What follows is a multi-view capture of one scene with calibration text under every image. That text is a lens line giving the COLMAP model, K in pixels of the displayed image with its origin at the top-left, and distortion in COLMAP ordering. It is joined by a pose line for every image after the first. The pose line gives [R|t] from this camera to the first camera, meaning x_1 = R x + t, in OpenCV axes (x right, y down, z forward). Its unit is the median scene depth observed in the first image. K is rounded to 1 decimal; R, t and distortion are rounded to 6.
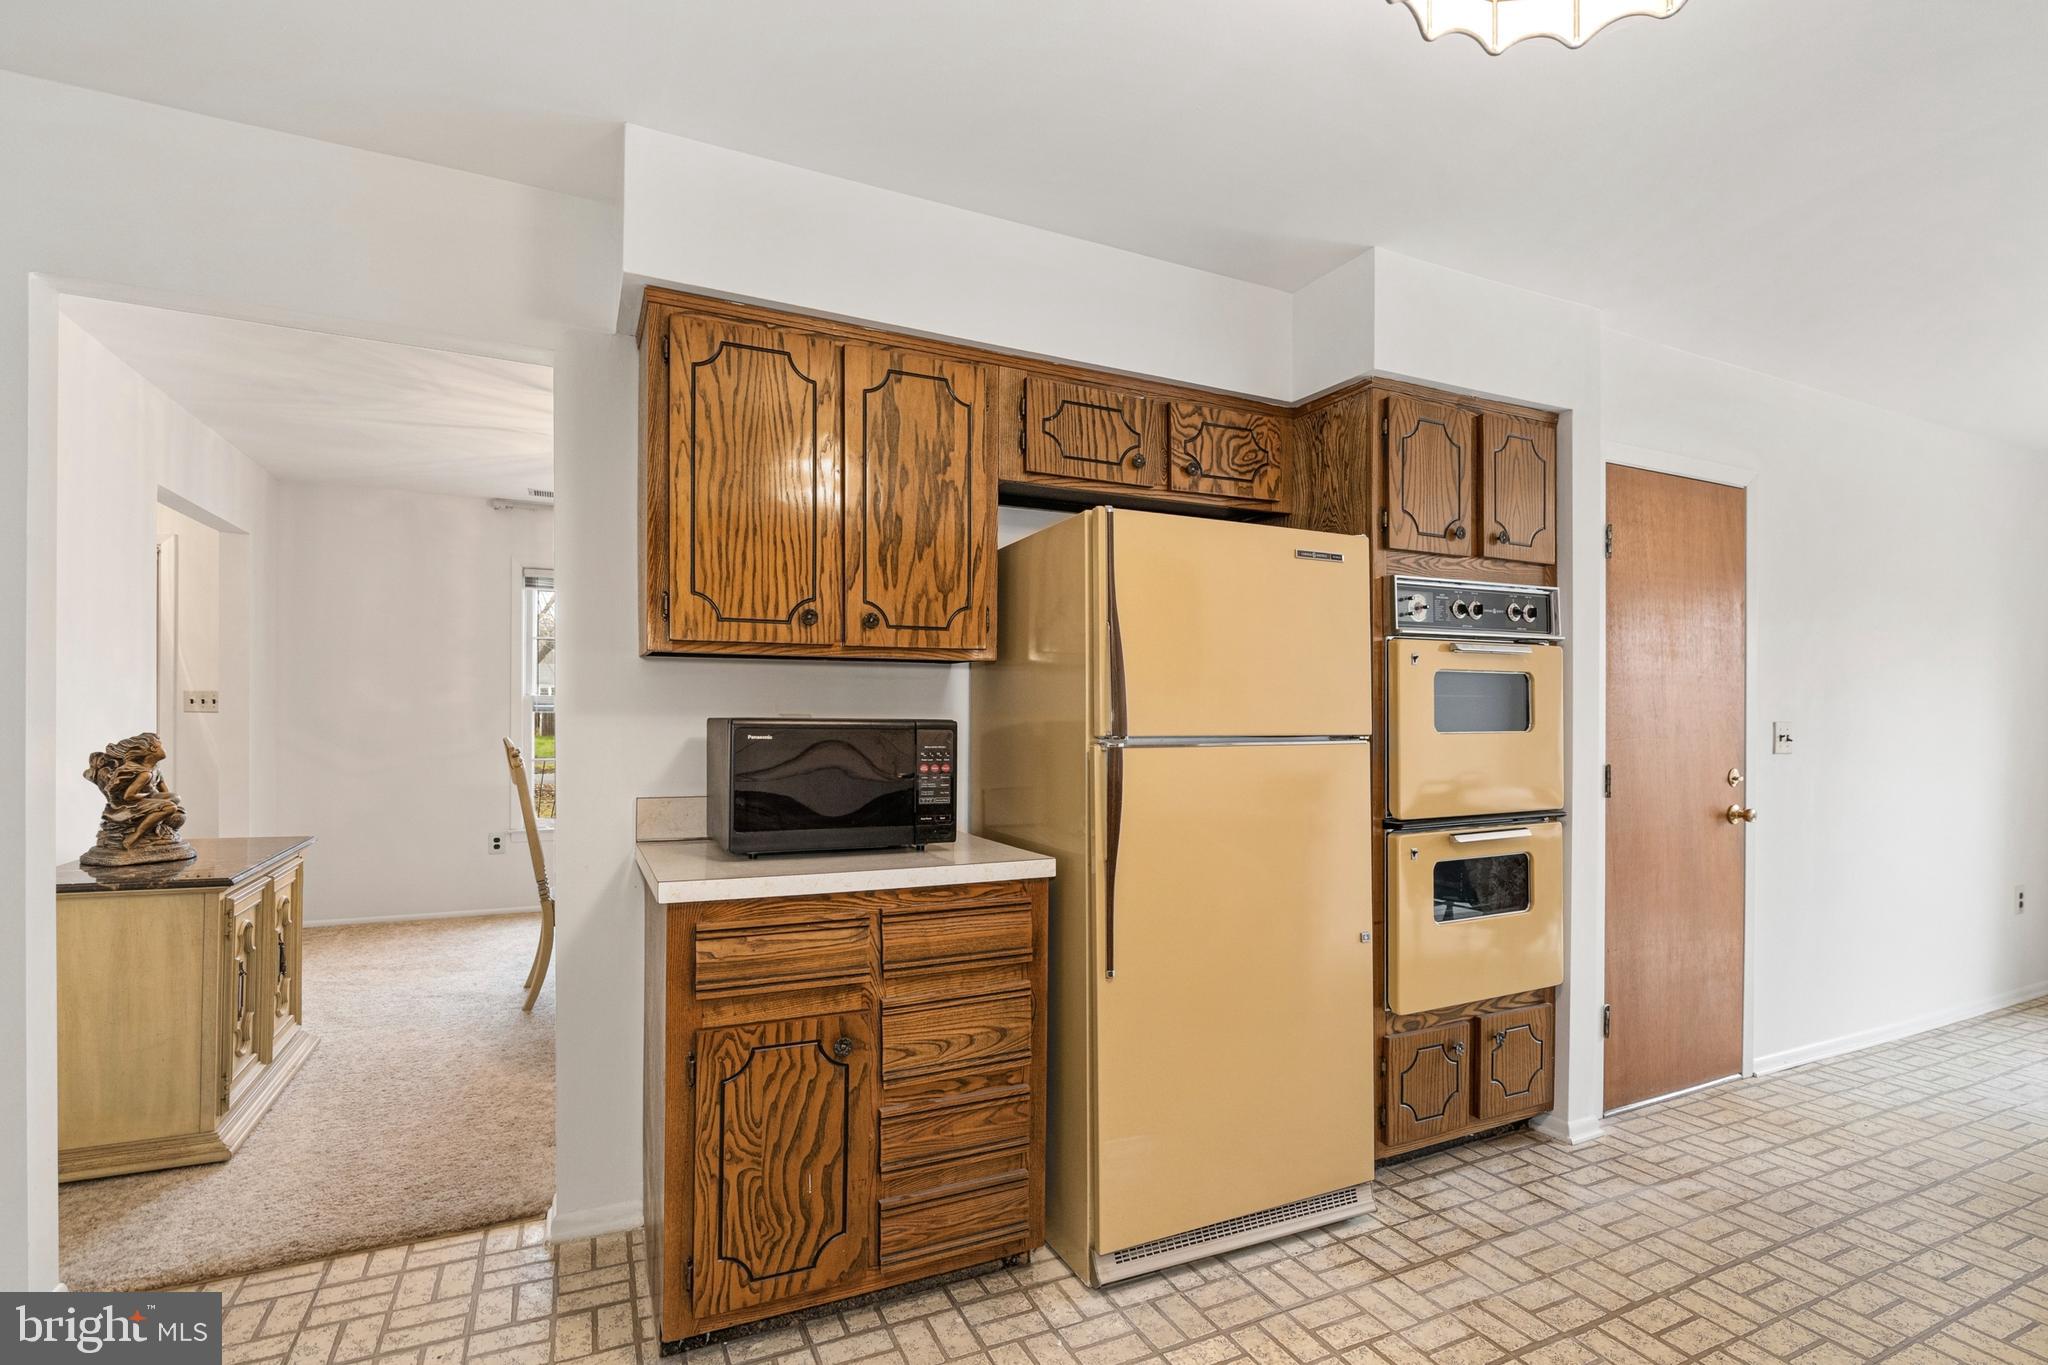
lens RADIAL K [[933.8, 0, 1011.2], [0, 933.8, 723.1], [0, 0, 1]] dist [-0.004824, 0.000006]
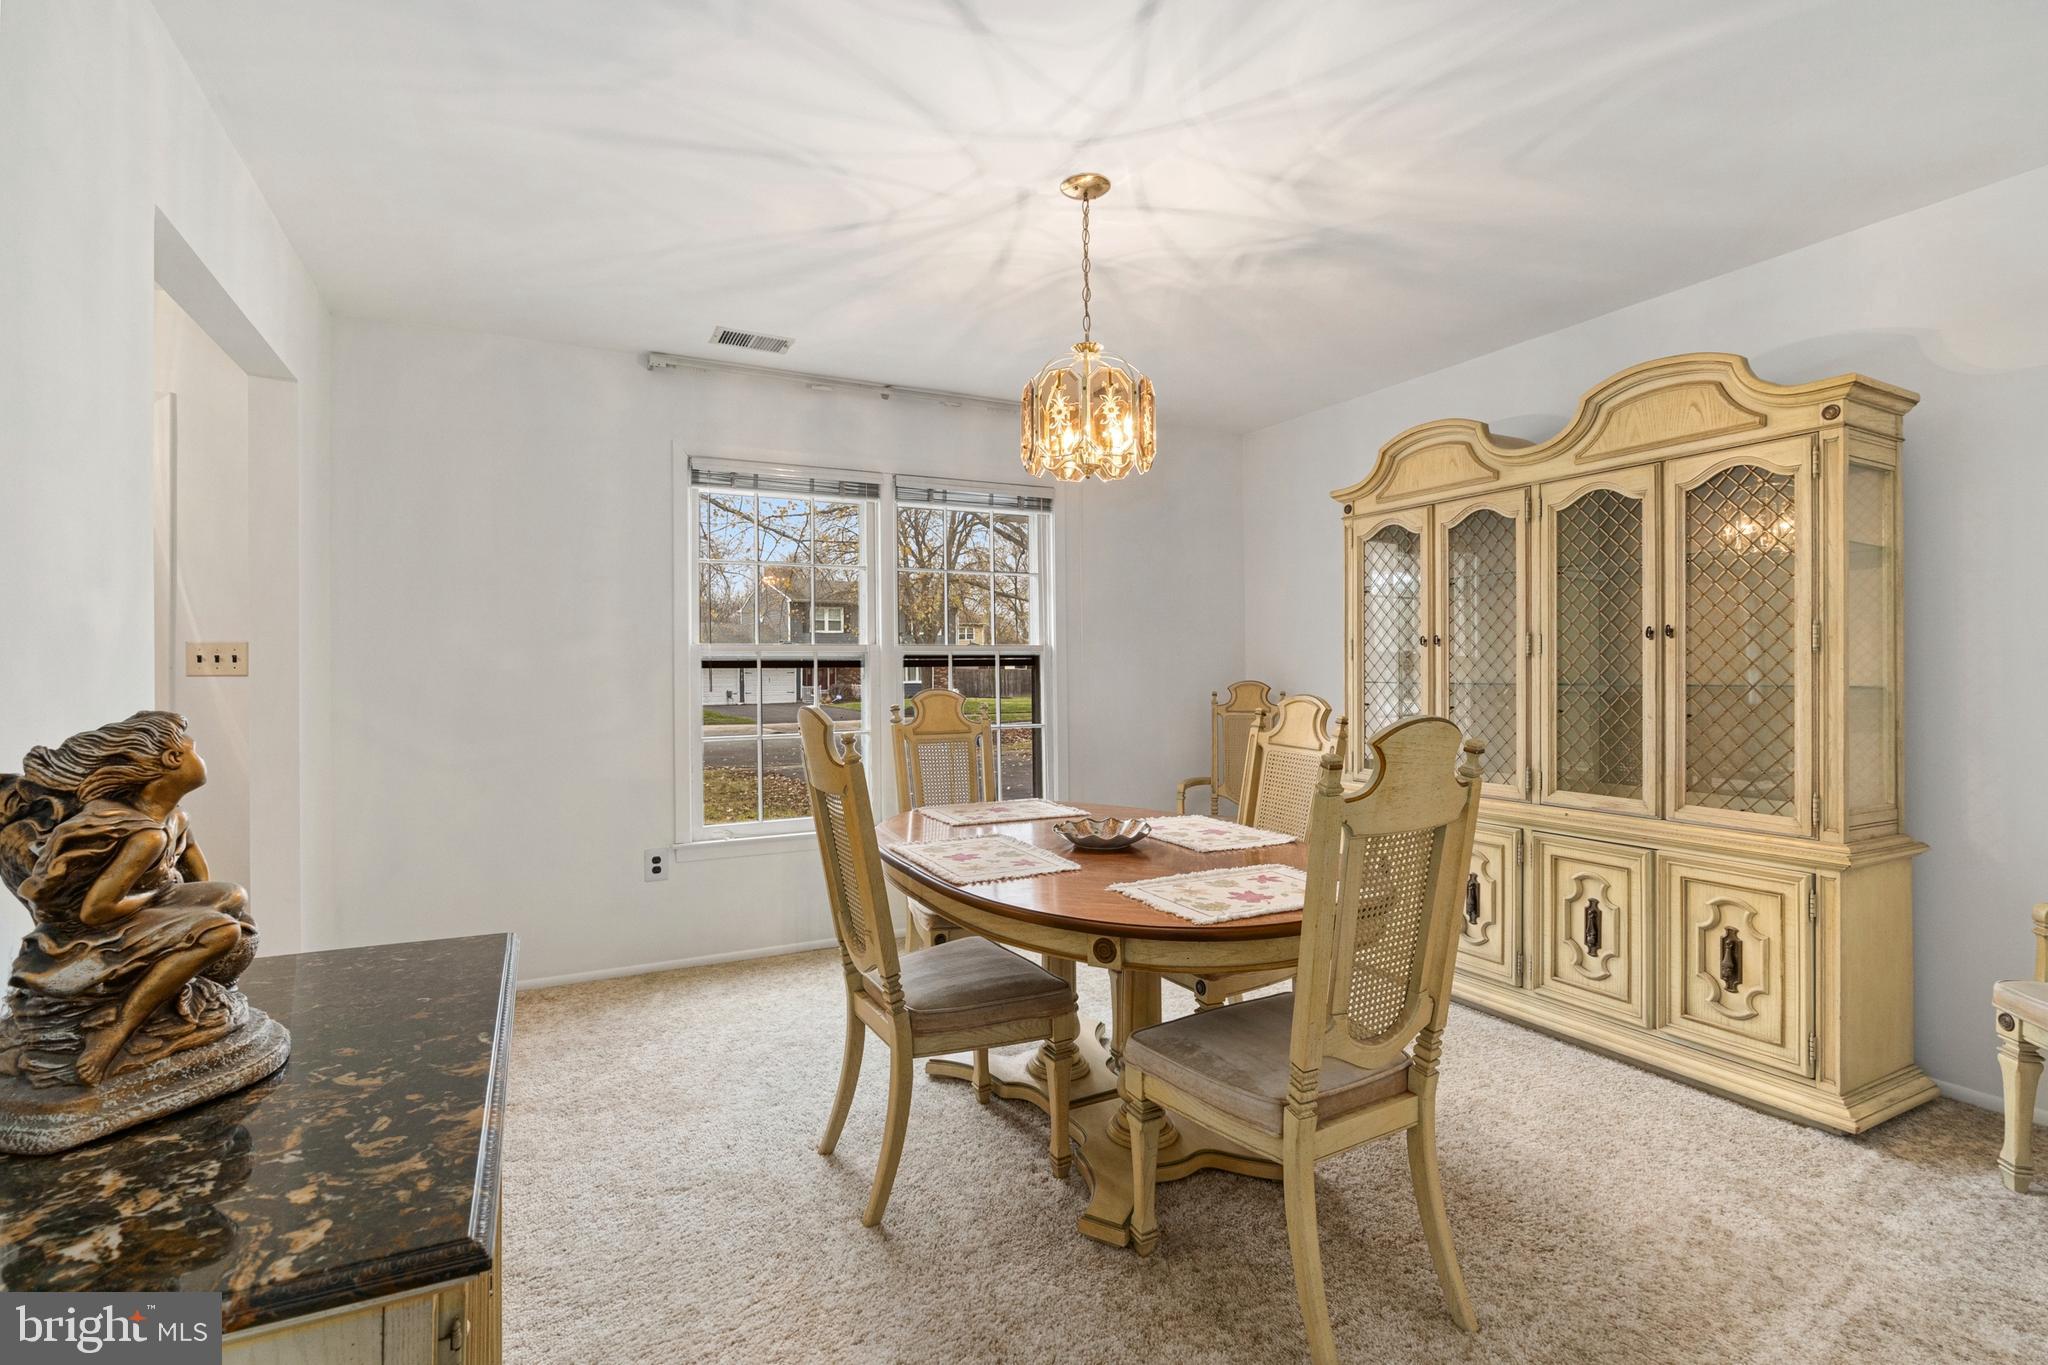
lens RADIAL K [[933.8, 0, 1012.2], [0, 933.8, 667.2], [0, 0, 1]] dist [-0.004824, 0.000006]
pose [[0.999685, -0.018149, 0.017348, -0.624766], [0.018444, 0.999685, -0.017008, 0.005611], [-0.017034, 0.017322, 0.999705, 0.659664]]
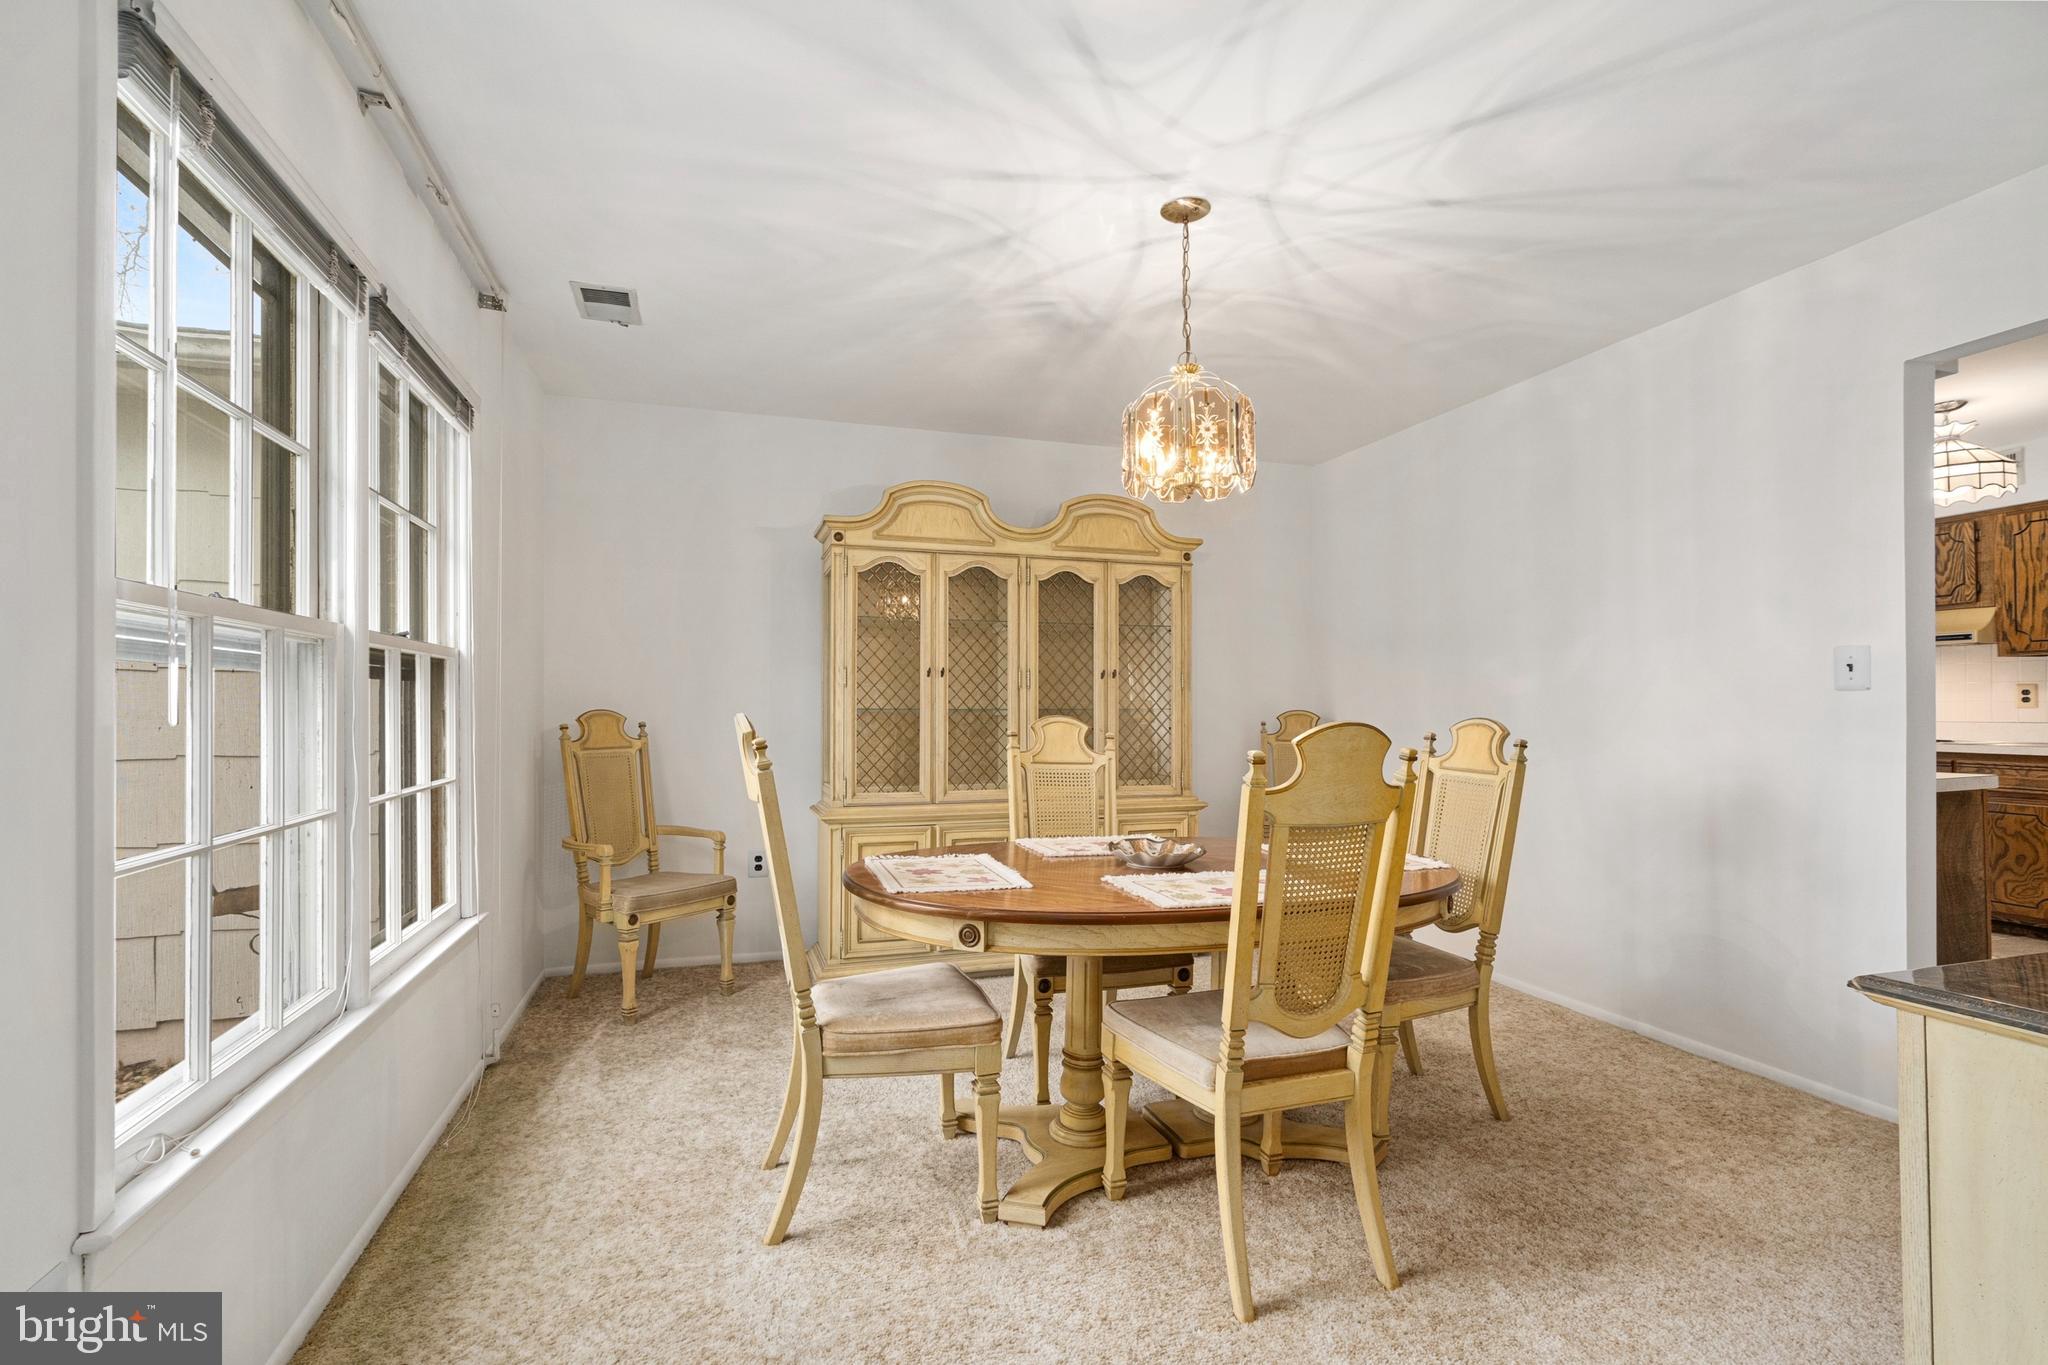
lens RADIAL K [[933.8, 0, 1016.9], [0, 933.8, 689.7], [0, 0, 1]] dist [-0.004824, 0.000006]
pose [[0.135144, -0.008828, 0.990787, -1.193767], [0.007339, 0.999942, 0.007909, -0.016773], [-0.990799, 0.006203, 0.135201, 1.317134]]
